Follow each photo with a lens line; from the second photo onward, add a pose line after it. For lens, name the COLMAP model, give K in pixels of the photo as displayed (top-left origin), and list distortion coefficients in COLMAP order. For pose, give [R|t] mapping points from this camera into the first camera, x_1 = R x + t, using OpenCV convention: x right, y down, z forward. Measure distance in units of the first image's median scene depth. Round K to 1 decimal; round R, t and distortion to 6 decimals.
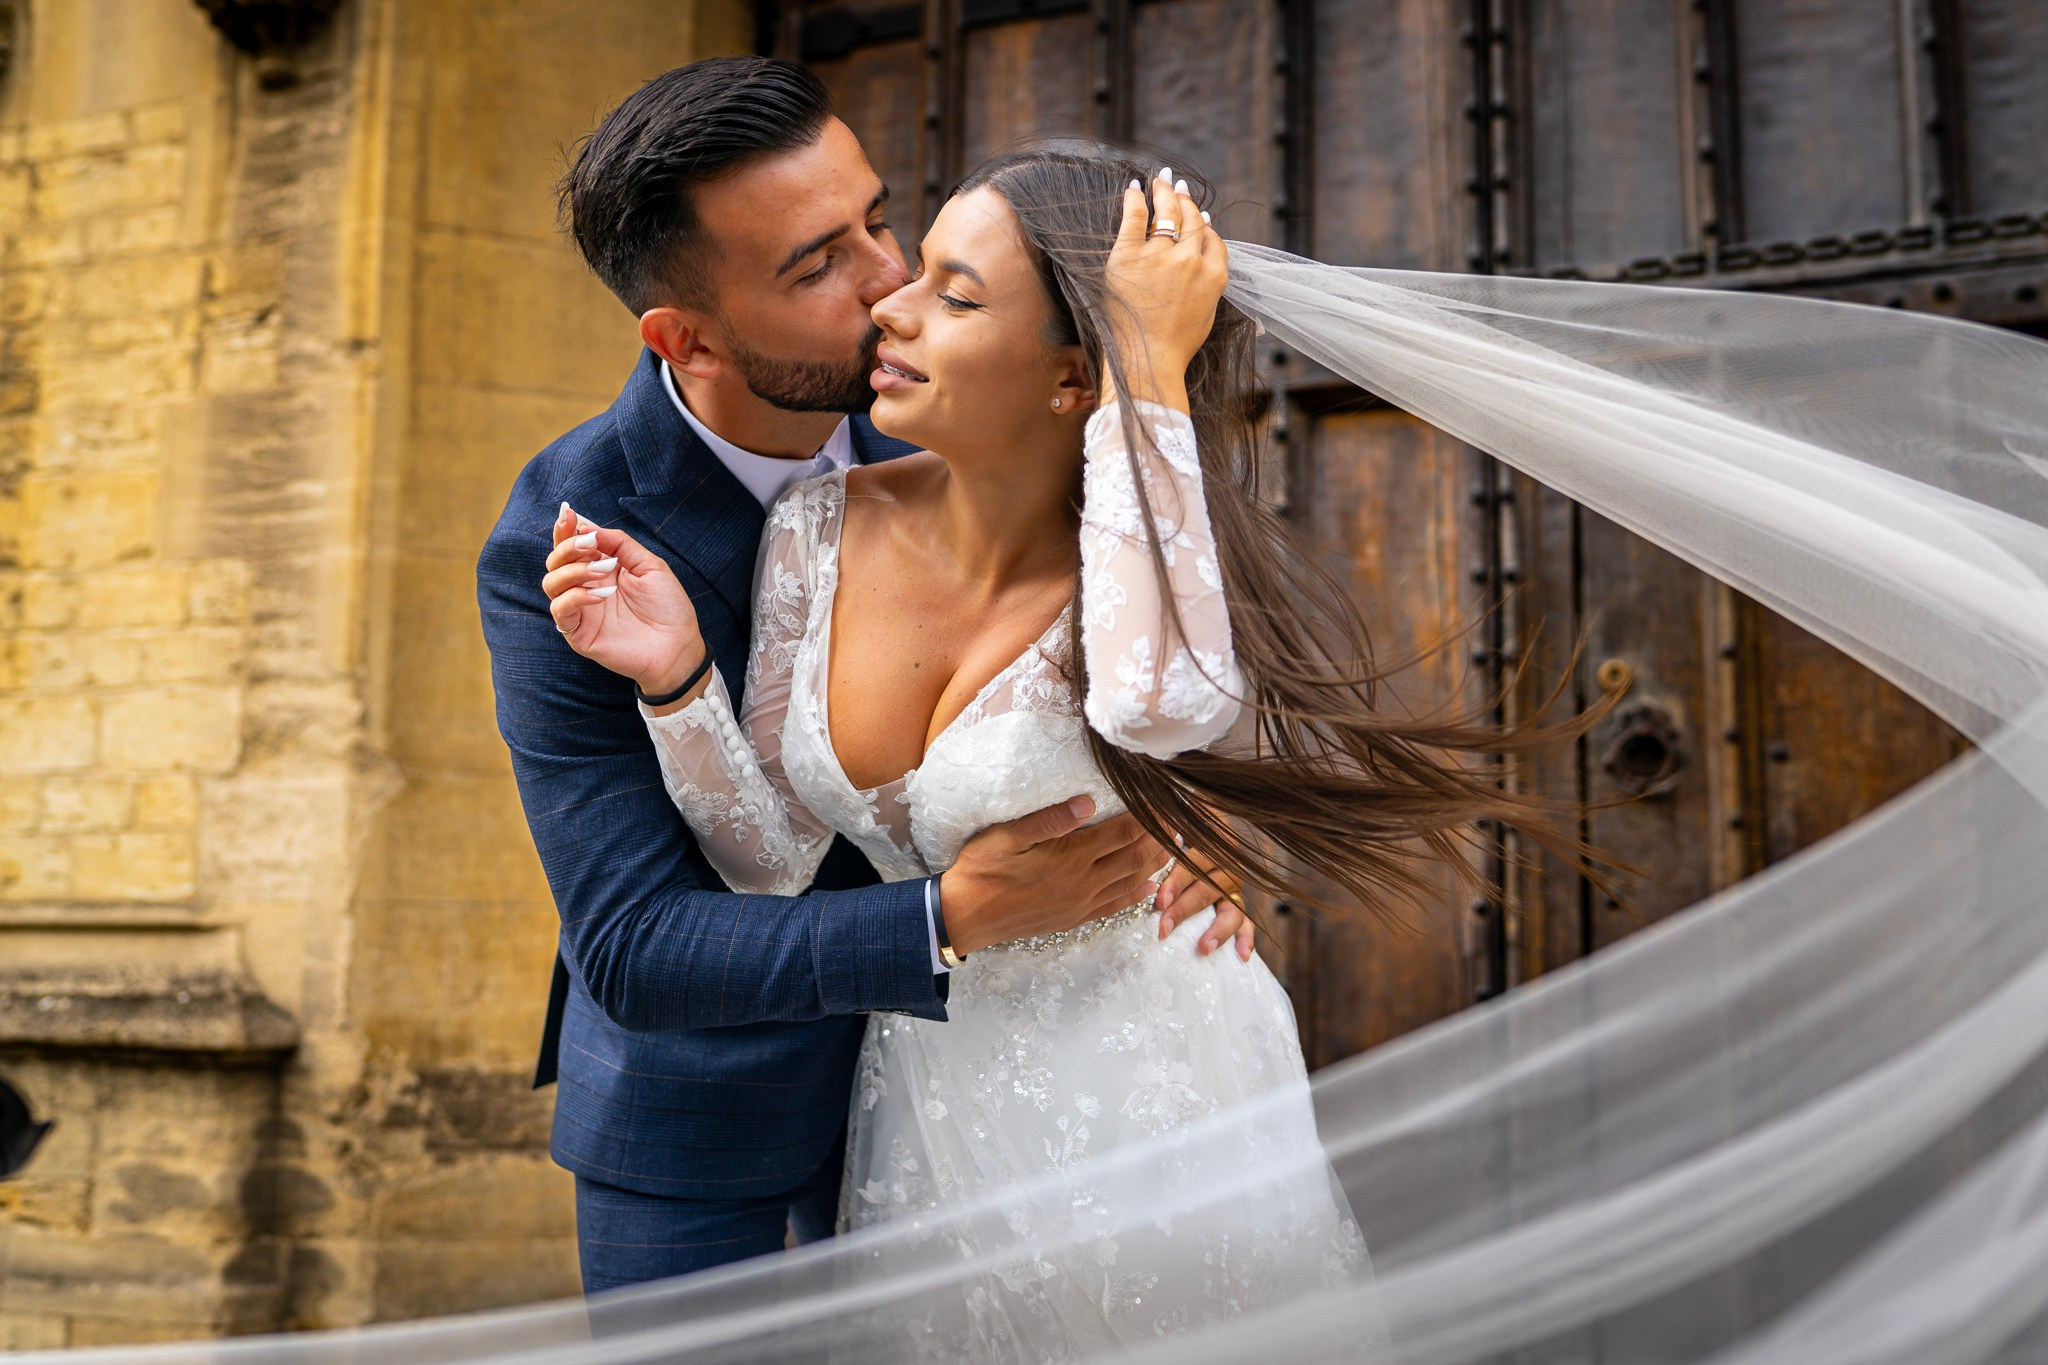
lens RADIAL K [[2157.0, 0, 1024.0], [0, 2157.0, 682.5], [0, 0, 1]] dist [0.008770, -0.001387]
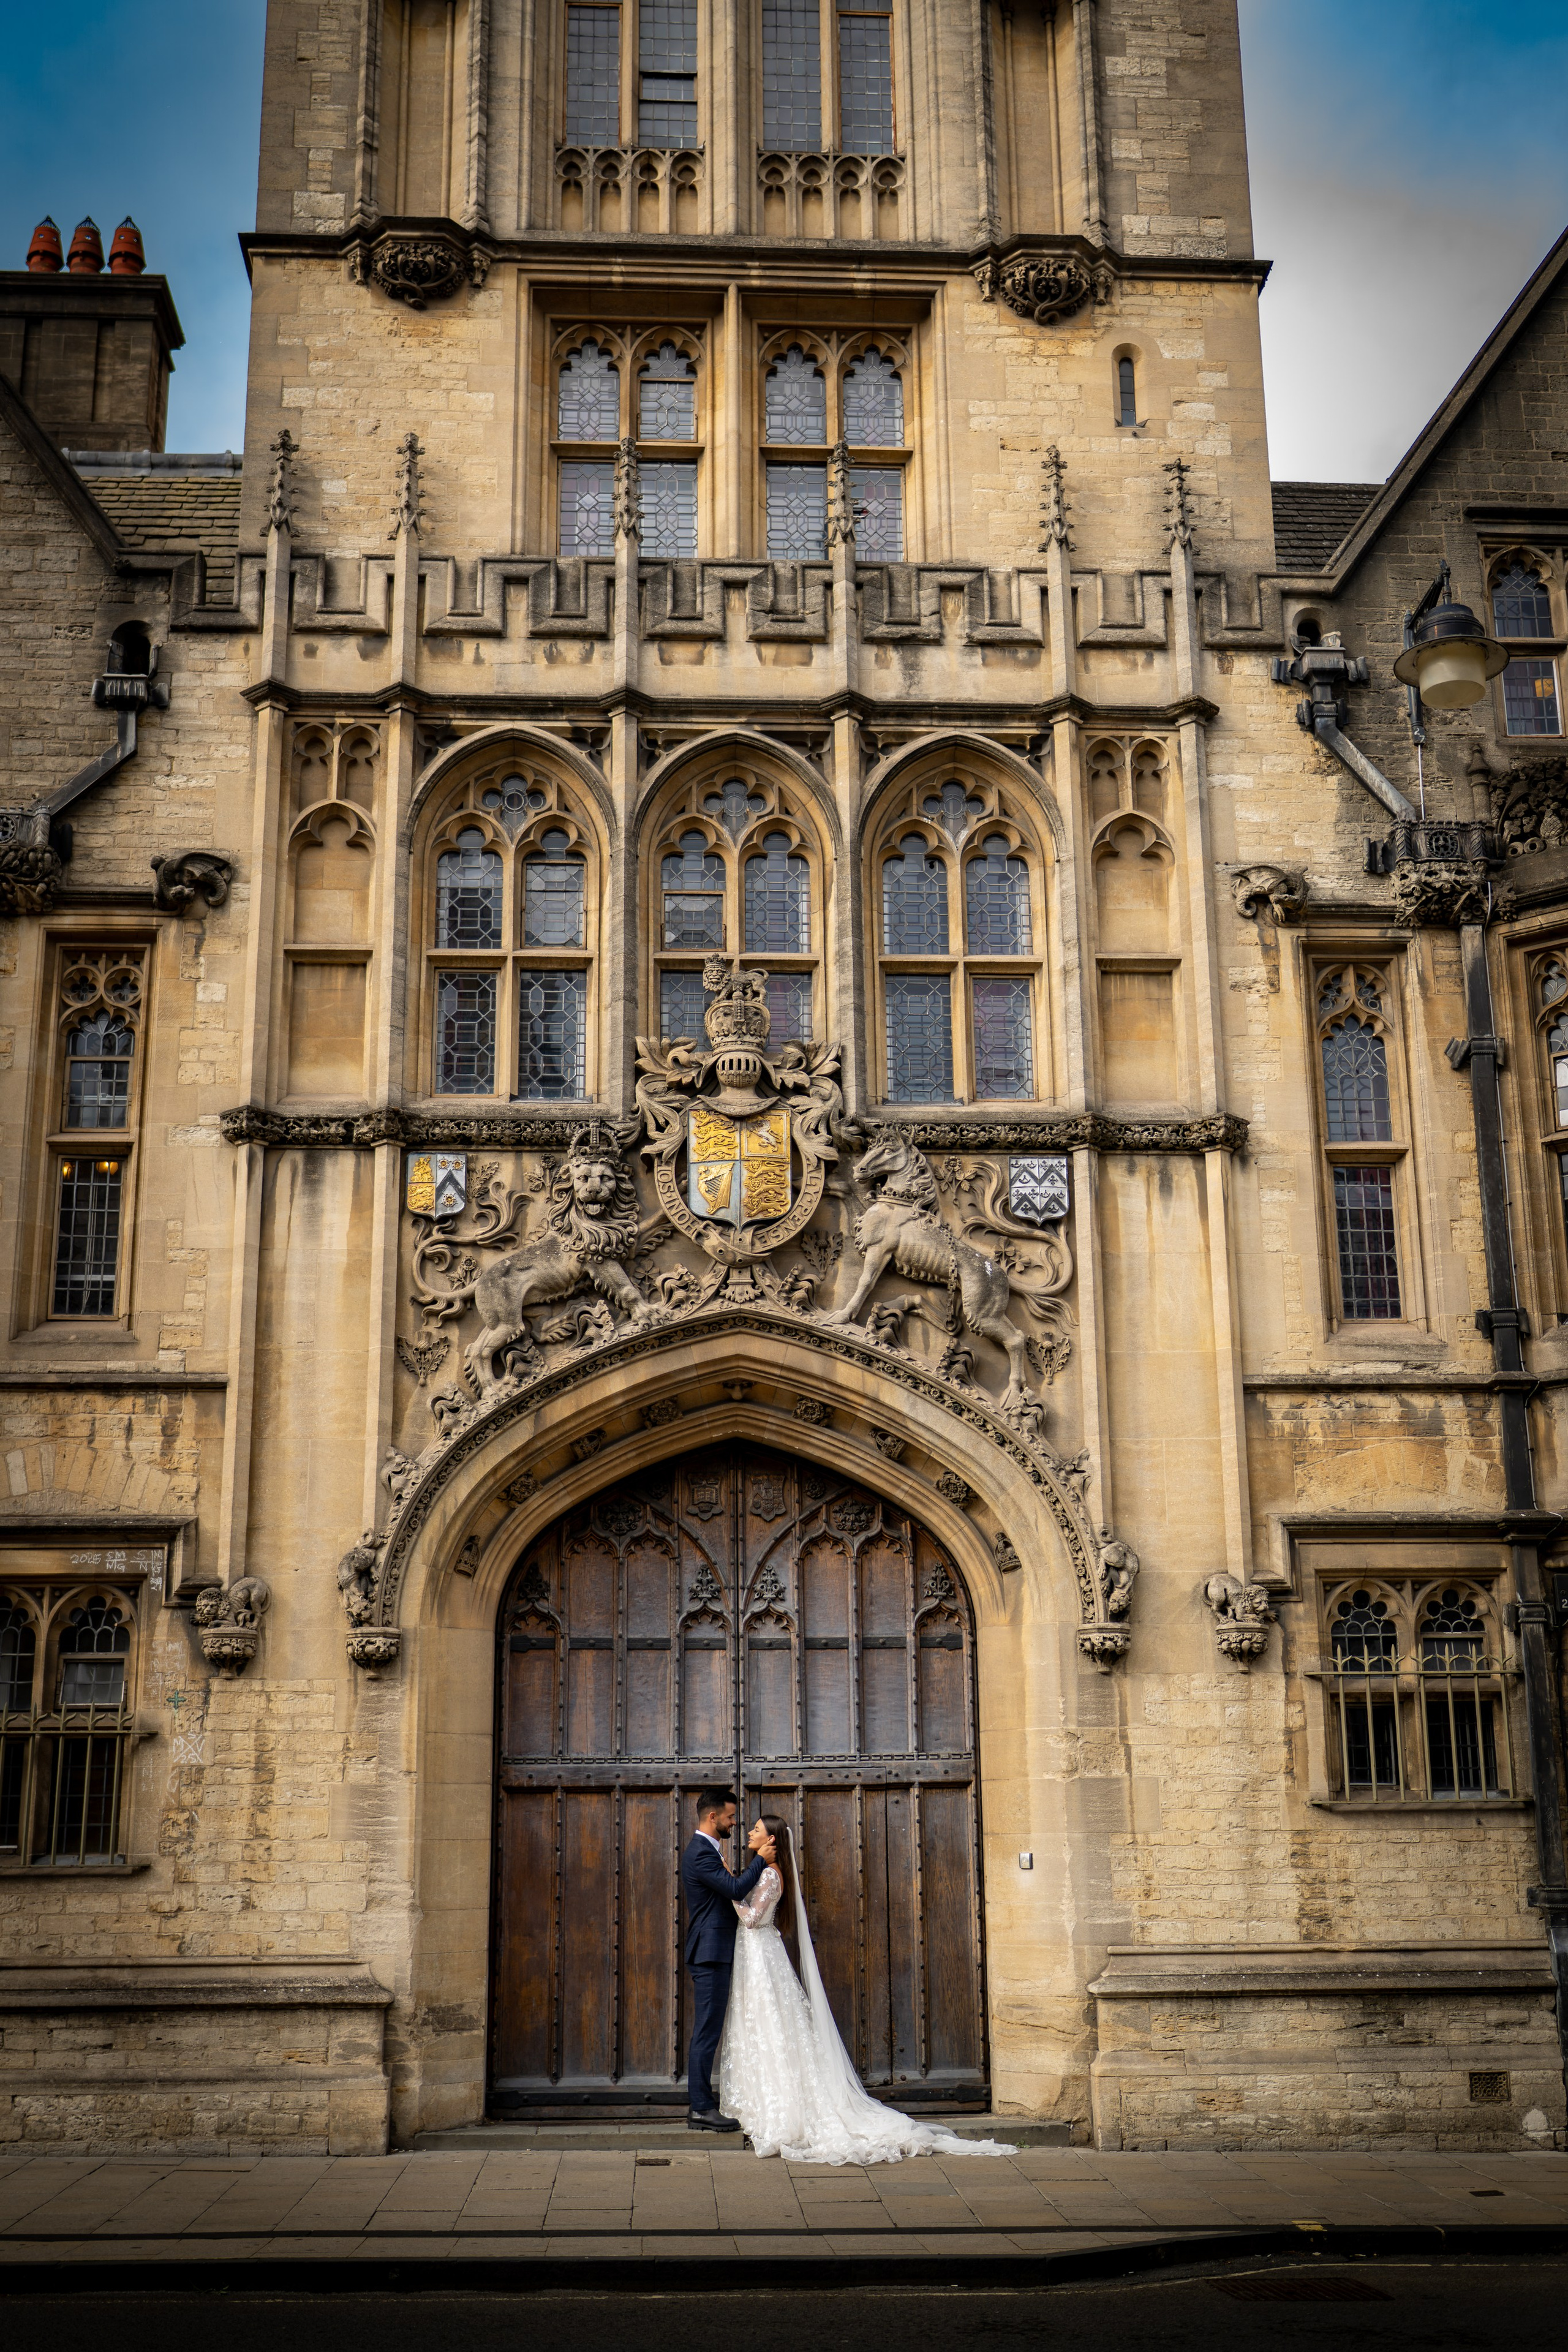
lens RADIAL K [[2461.1, 0, 784.0], [0, 2461.1, 1176.0], [0, 0, 1]] dist [-0.017227, 0.071607]
pose [[0.909453, 0.092576, 0.405370, -1.339217], [-0.037157, 0.989094, -0.142520, -0.523073], [-0.414143, 0.114553, 0.902975, -2.574509]]
